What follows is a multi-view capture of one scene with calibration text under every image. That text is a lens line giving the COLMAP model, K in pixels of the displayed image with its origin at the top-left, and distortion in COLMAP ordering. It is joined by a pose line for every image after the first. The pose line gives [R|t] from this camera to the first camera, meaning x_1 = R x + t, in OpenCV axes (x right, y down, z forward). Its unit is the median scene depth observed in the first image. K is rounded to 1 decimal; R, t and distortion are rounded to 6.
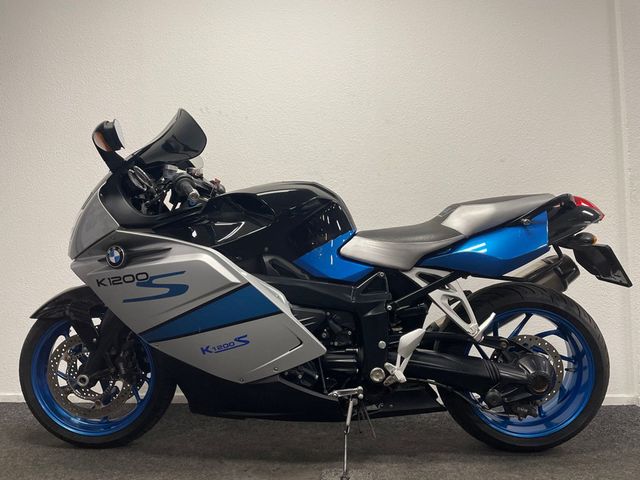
lens RADIAL K [[484.9, 0, 318.9], [0, 484.9, 227.1], [0, 0, 1]] dist [0.063522, -0.009520]
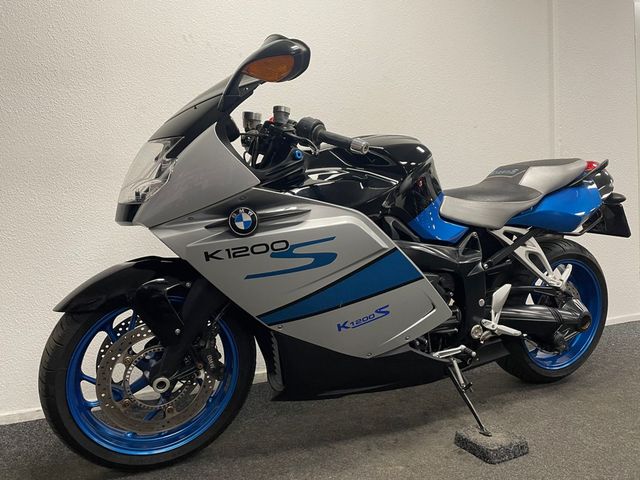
lens RADIAL K [[484.9, 0, 323.8], [0, 484.9, 234.6], [0, 0, 1]] dist [0.063522, -0.009520]
pose [[0.900137, -0.034037, 0.434275, -0.619150], [-0.003556, 0.996335, 0.085459, 0.014280], [-0.435592, -0.078469, 0.896717, 0.244539]]
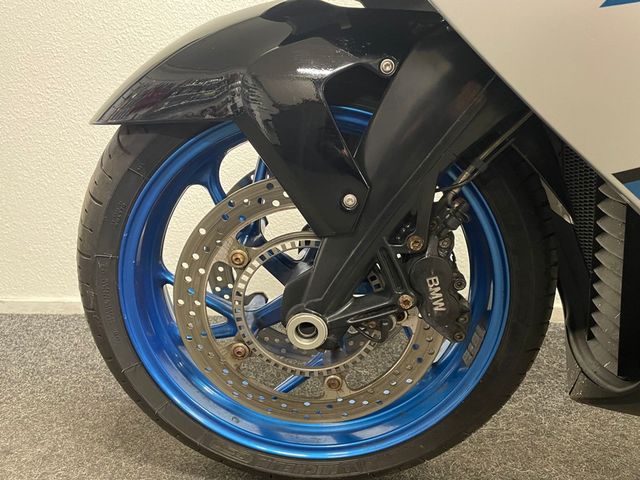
lens RADIAL K [[484.9, 0, 320.9], [0, 484.9, 234.6], [0, 0, 1]] dist [0.063522, -0.009520]
pose [[0.999909, -0.001565, -0.013404, -0.502087], [0.005480, 0.954768, 0.297300, 0.181006], [0.012333, -0.297347, 0.954690, 0.795813]]
